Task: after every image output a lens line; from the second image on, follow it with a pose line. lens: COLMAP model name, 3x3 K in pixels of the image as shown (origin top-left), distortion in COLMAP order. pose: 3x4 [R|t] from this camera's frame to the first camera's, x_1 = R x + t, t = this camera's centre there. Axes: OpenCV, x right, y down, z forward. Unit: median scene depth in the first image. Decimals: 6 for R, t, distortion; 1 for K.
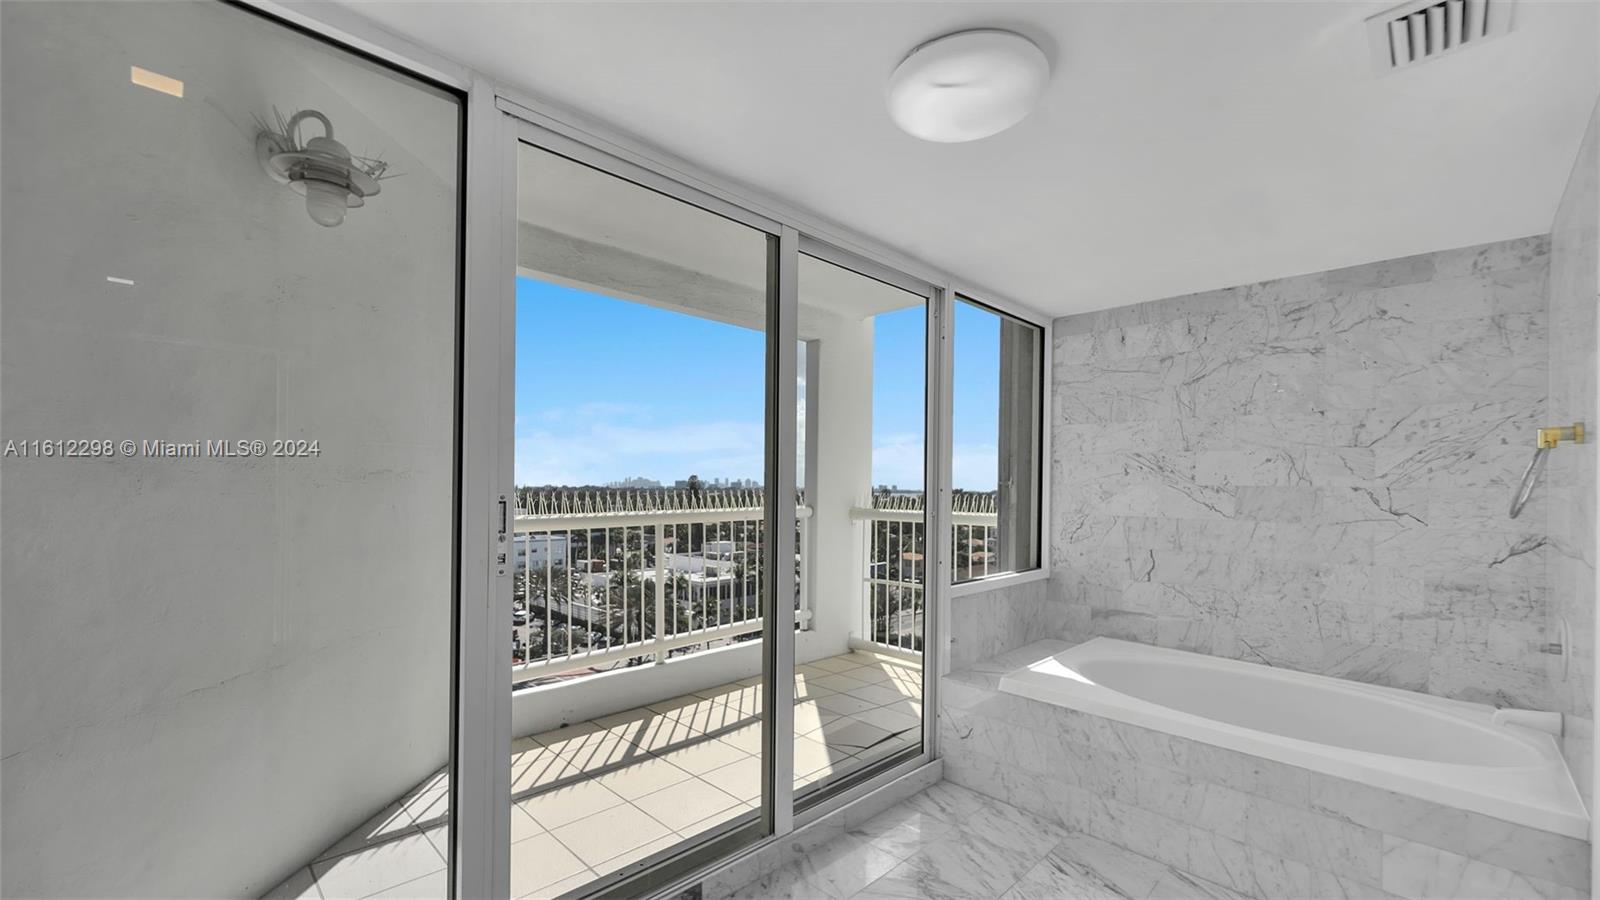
lens RADIAL K [[652.7, 0, 786.2], [0, 652.7, 459.8], [0, 0, 1]] dist [0.000505, 0.000613]
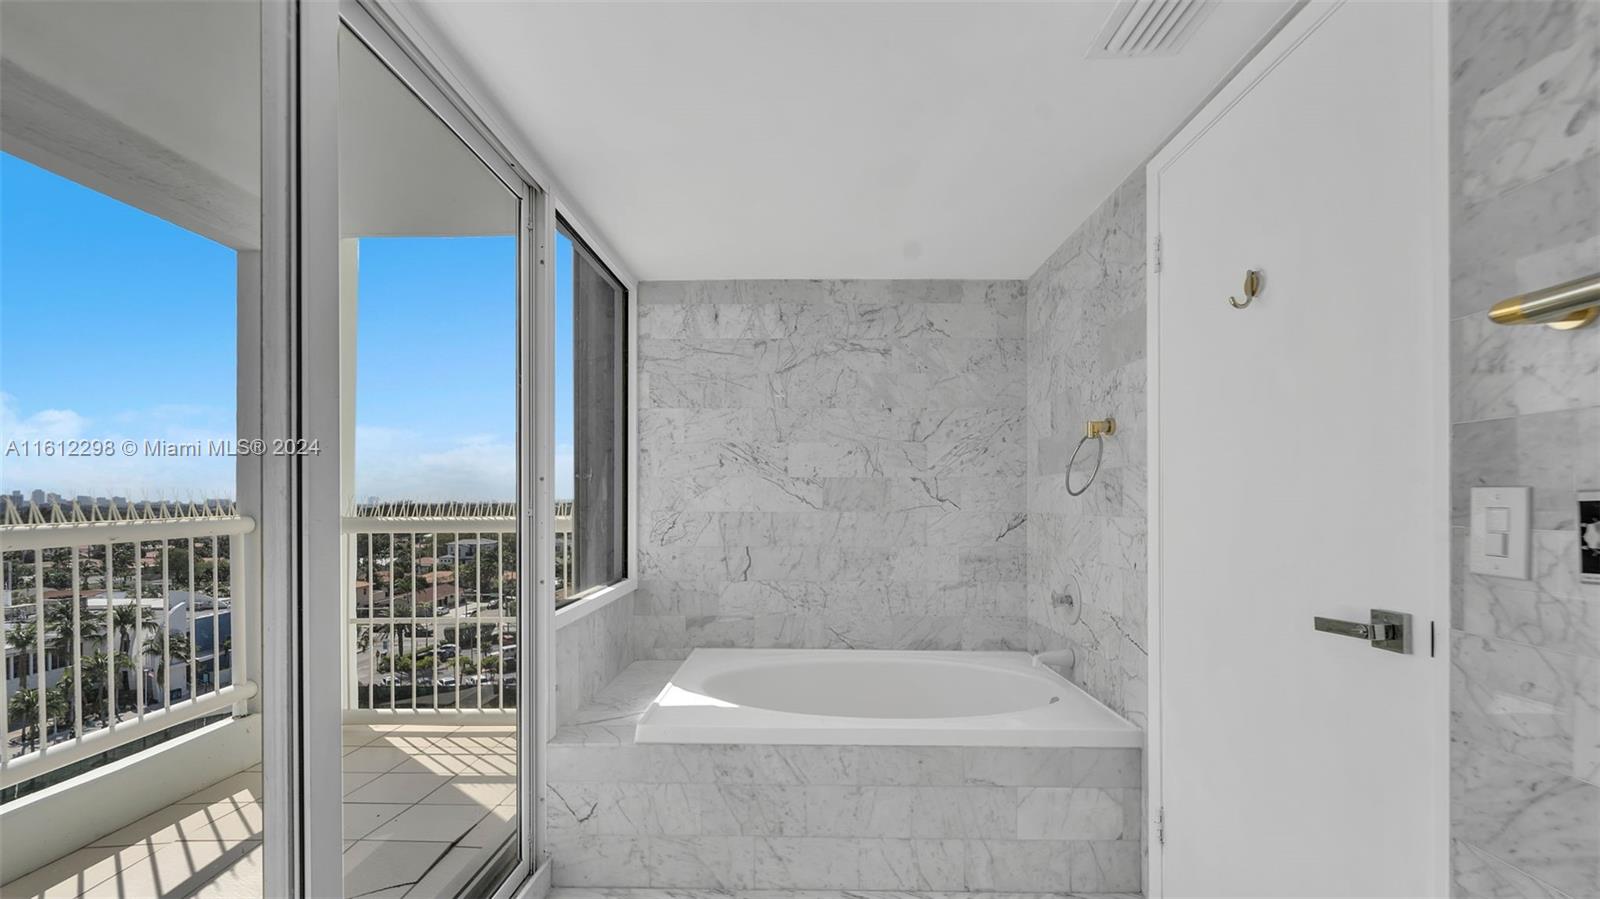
lens RADIAL K [[673.4, 0, 785.3], [0, 673.4, 494.5], [0, 0, 1]] dist [0.001113, 0.000012]
pose [[0.708536, -0.007122, 0.705639, -0.091338], [-0.017846, 0.999448, 0.028006, 0.040013], [-0.705449, -0.032436, 0.708018, 0.319067]]
